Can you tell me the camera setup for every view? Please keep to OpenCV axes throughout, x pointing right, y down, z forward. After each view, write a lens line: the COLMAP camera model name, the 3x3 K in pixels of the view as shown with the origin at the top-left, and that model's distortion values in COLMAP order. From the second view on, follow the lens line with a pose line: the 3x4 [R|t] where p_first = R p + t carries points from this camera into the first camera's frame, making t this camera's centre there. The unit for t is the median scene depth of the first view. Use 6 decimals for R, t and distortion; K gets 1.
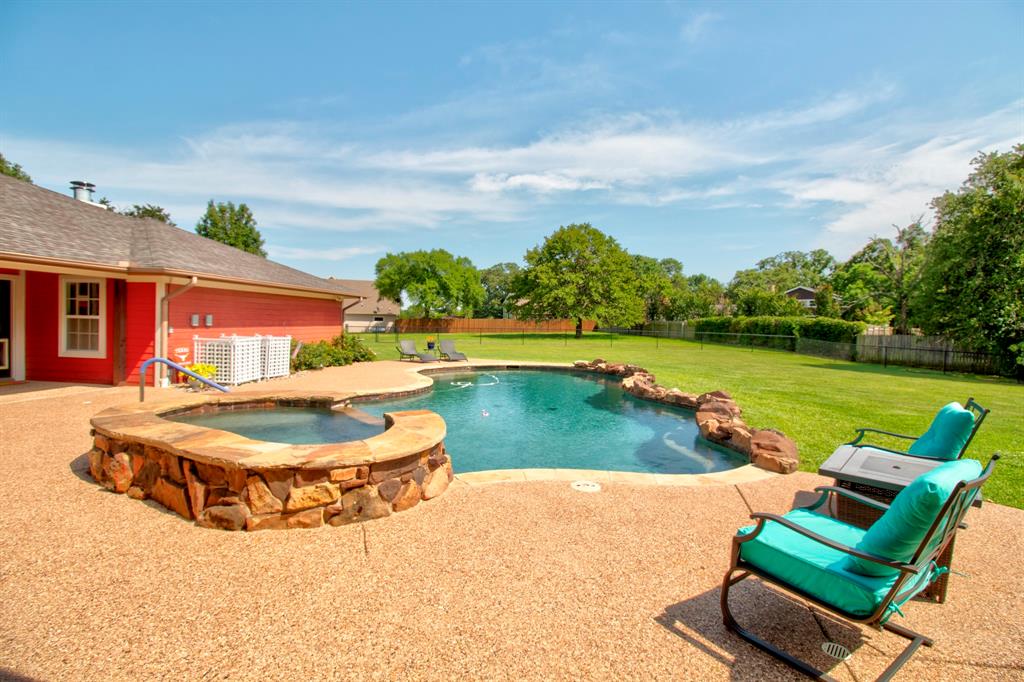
lens RADIAL K [[486.8, 0, 519.8], [0, 486.8, 332.7], [0, 0, 1]] dist [-0.000999, -0.017550]
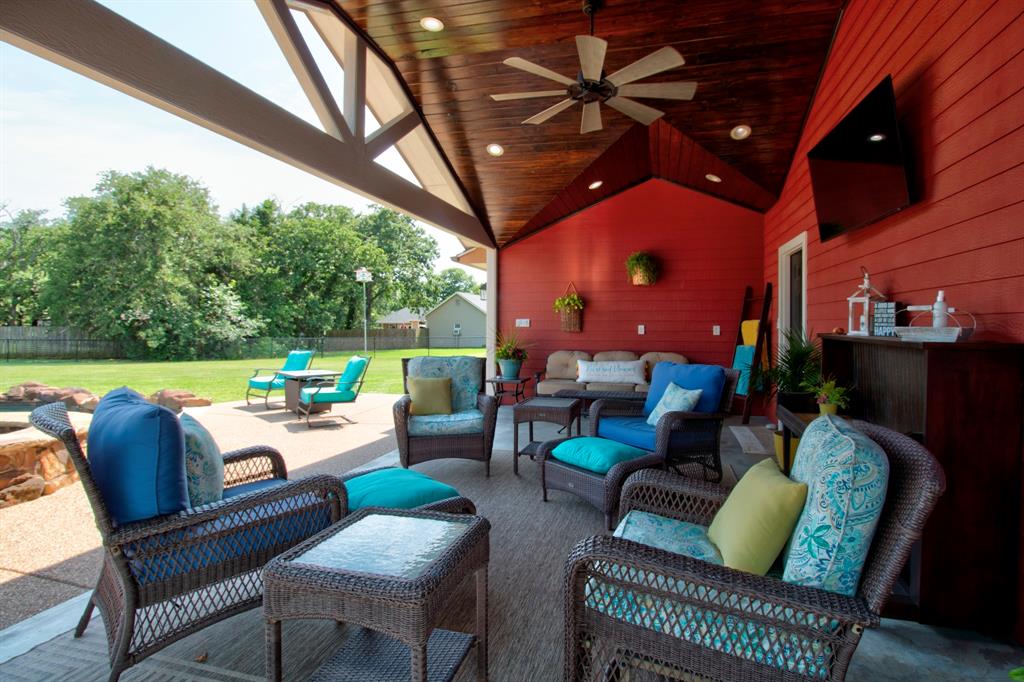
lens RADIAL K [[486.8, 0, 519.8], [0, 486.8, 332.7], [0, 0, 1]] dist [-0.000999, -0.017550]
pose [[0.019306, -0.036689, 0.999140, -0.206791], [0.016026, 0.999209, 0.036382, -0.002287], [-0.999685, 0.015310, 0.019878, -0.024935]]
